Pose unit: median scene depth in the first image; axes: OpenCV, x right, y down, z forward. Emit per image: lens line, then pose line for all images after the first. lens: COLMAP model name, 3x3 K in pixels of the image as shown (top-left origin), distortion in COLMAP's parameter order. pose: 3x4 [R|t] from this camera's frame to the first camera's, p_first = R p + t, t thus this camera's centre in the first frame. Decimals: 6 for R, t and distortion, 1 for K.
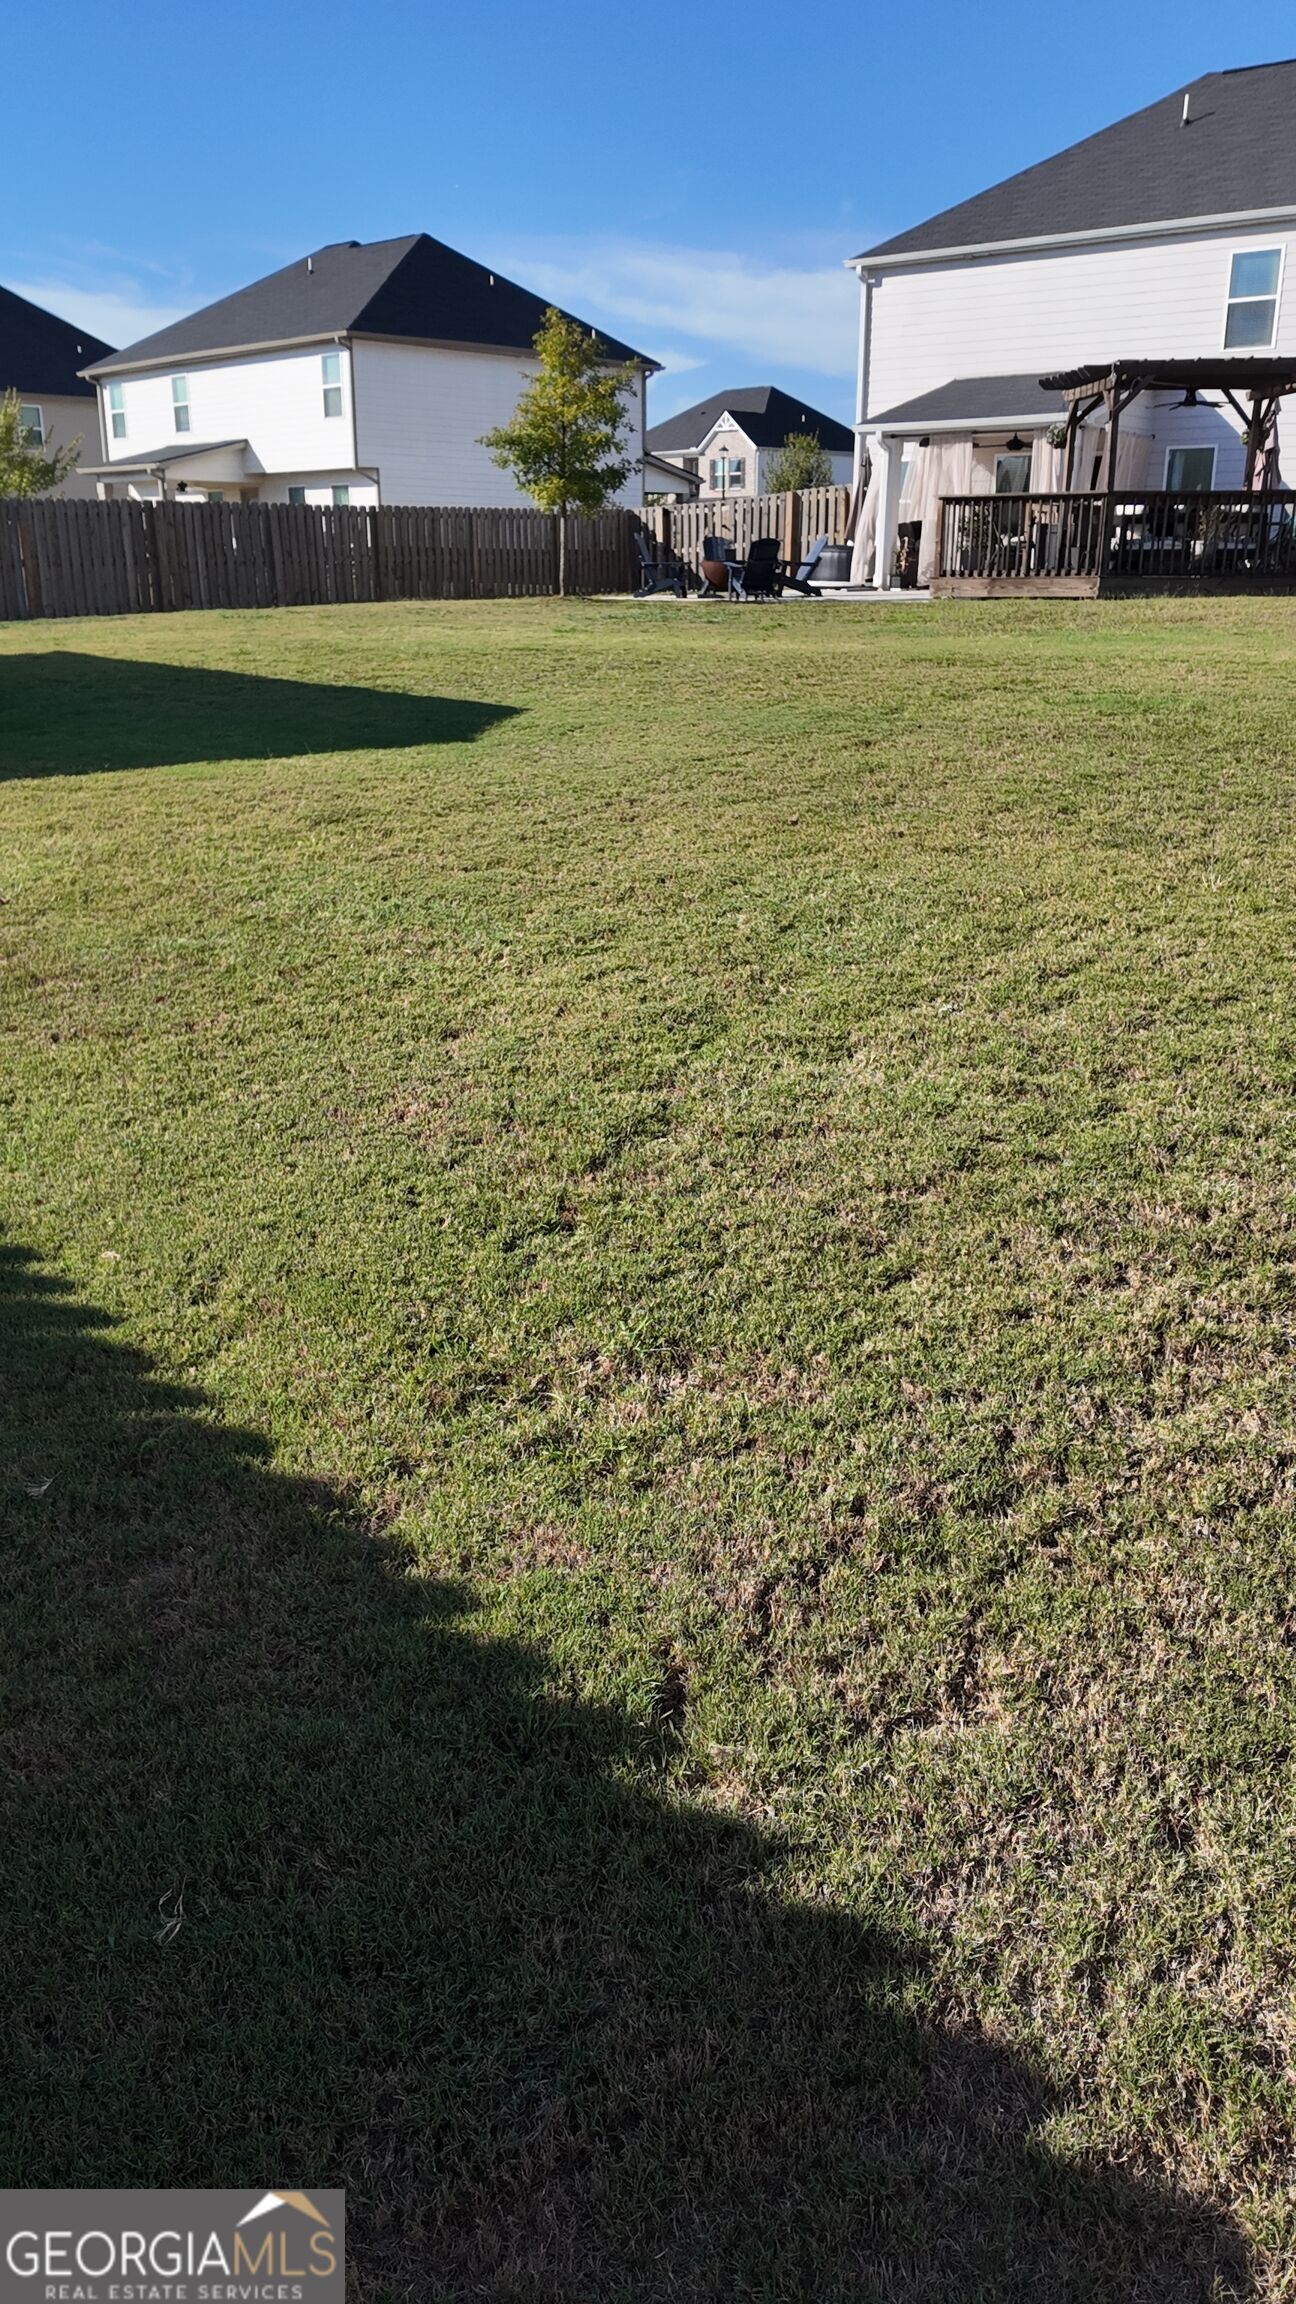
lens RADIAL K [[1671.7, 0, 644.7], [0, 1671.7, 1149.8], [0, 0, 1]] dist [0.146803, -0.266511]
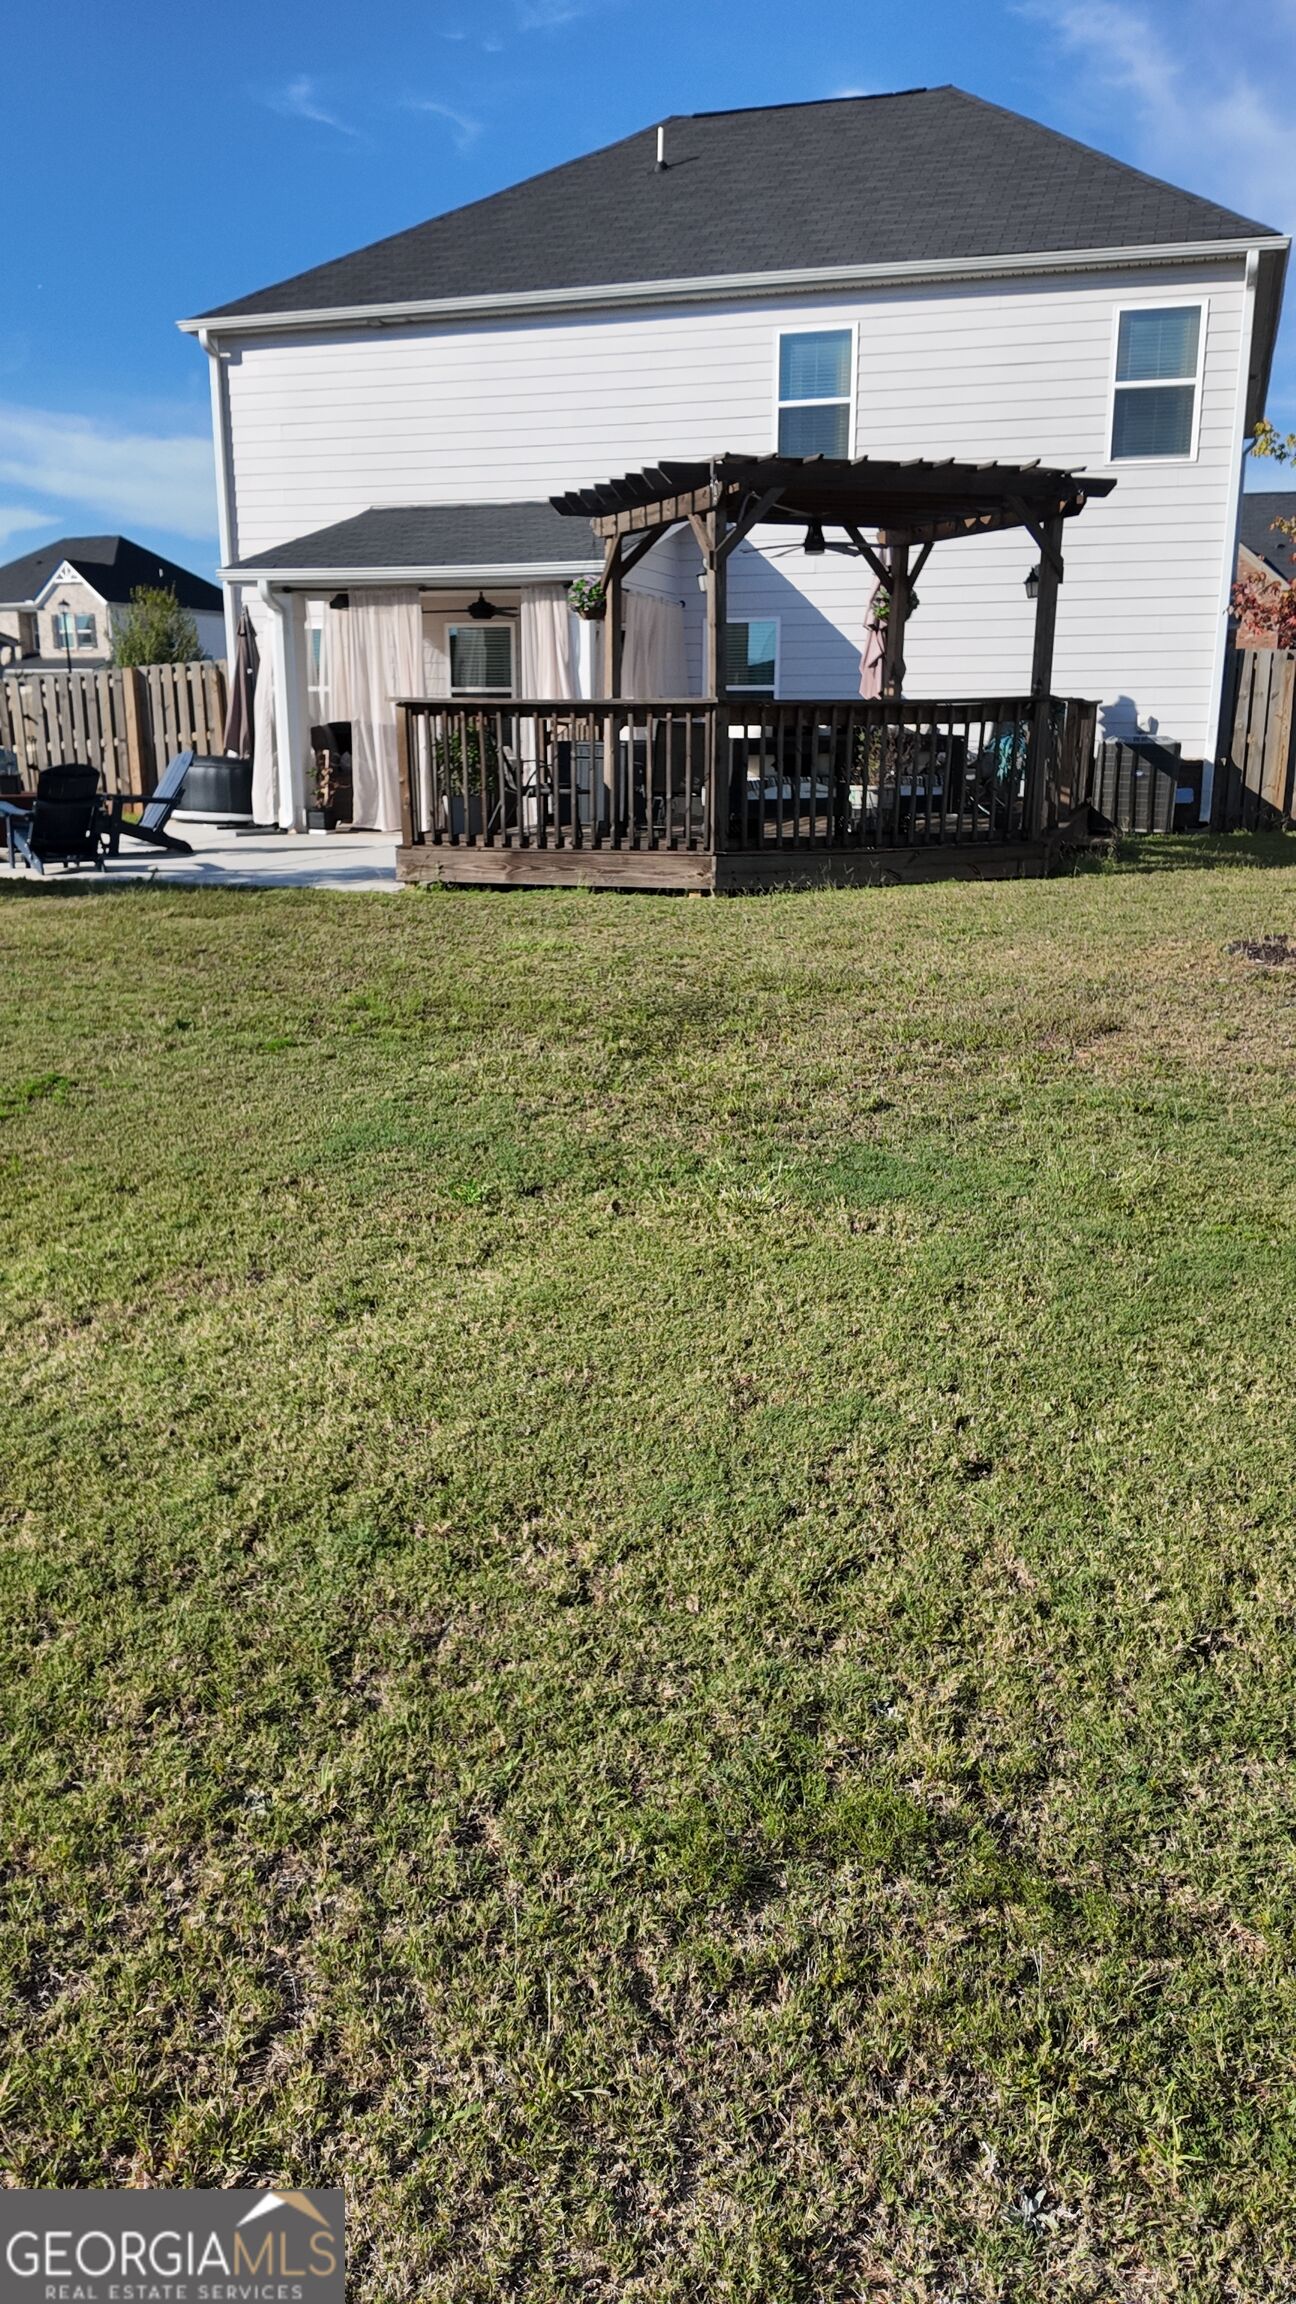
lens RADIAL K [[1671.7, 0, 644.7], [0, 1671.7, 1149.8], [0, 0, 1]] dist [0.146803, -0.266511]
pose [[0.941186, -0.081722, 0.327857, 0.417742], [0.108962, 0.991881, -0.065562, -1.371937], [-0.319837, 0.097430, 0.942450, 3.344831]]
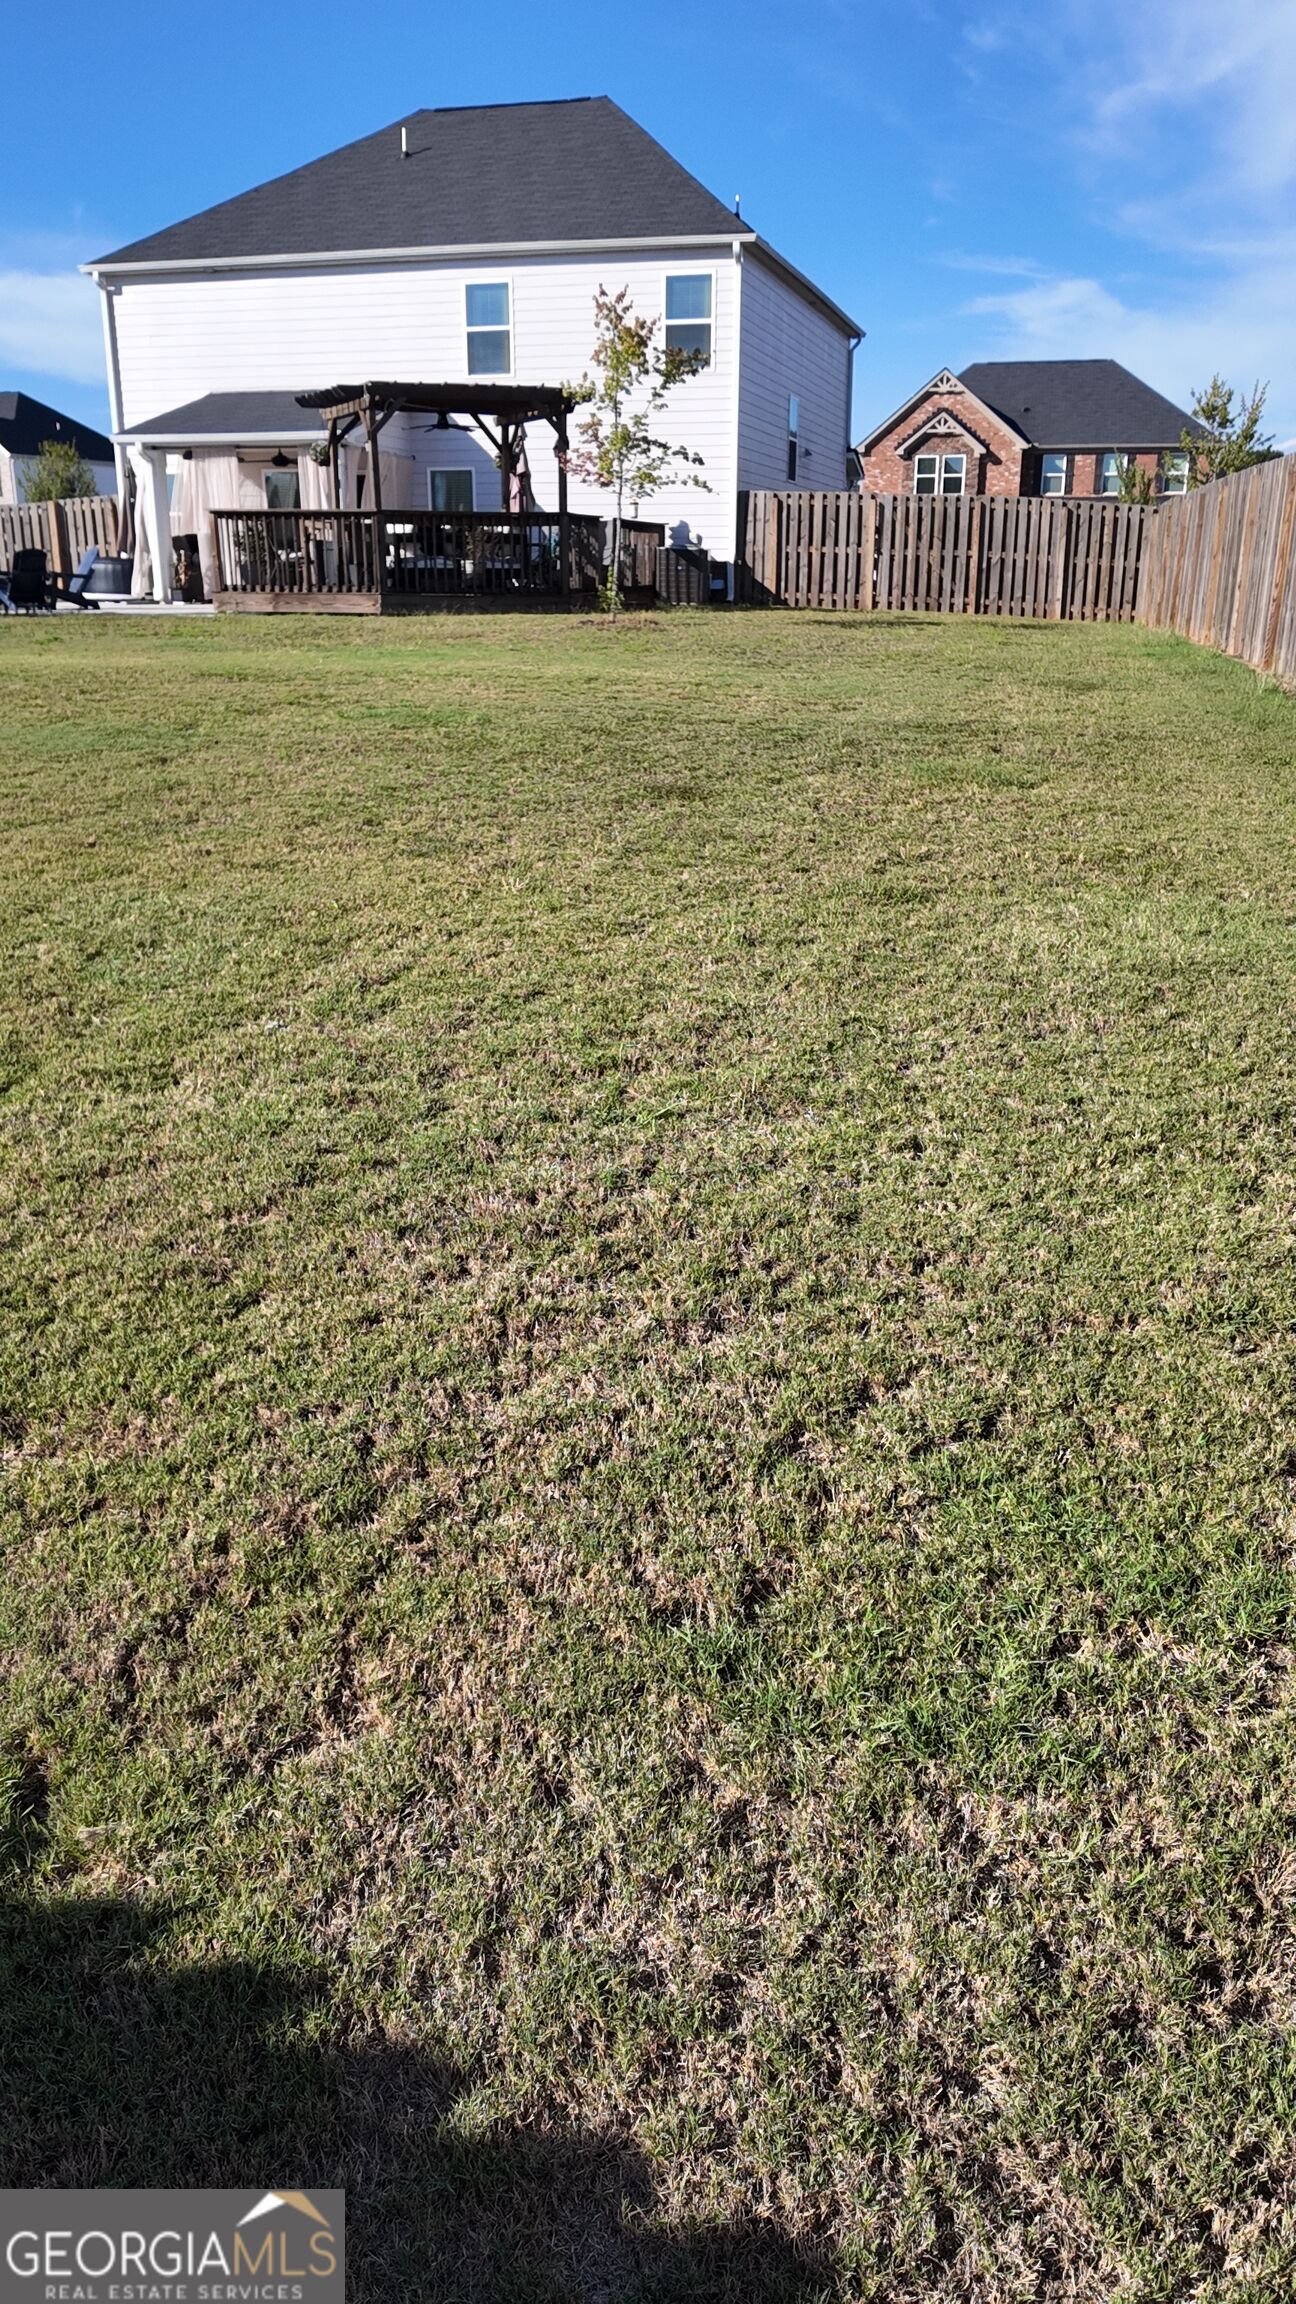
lens RADIAL K [[1671.7, 0, 644.7], [0, 1671.7, 1149.8], [0, 0, 1]] dist [0.146803, -0.266511]
pose [[0.923913, -0.120387, 0.363168, 0.018320], [0.123285, 0.992254, 0.015283, 0.000827], [-0.362195, 0.030653, 0.931598, -0.002779]]
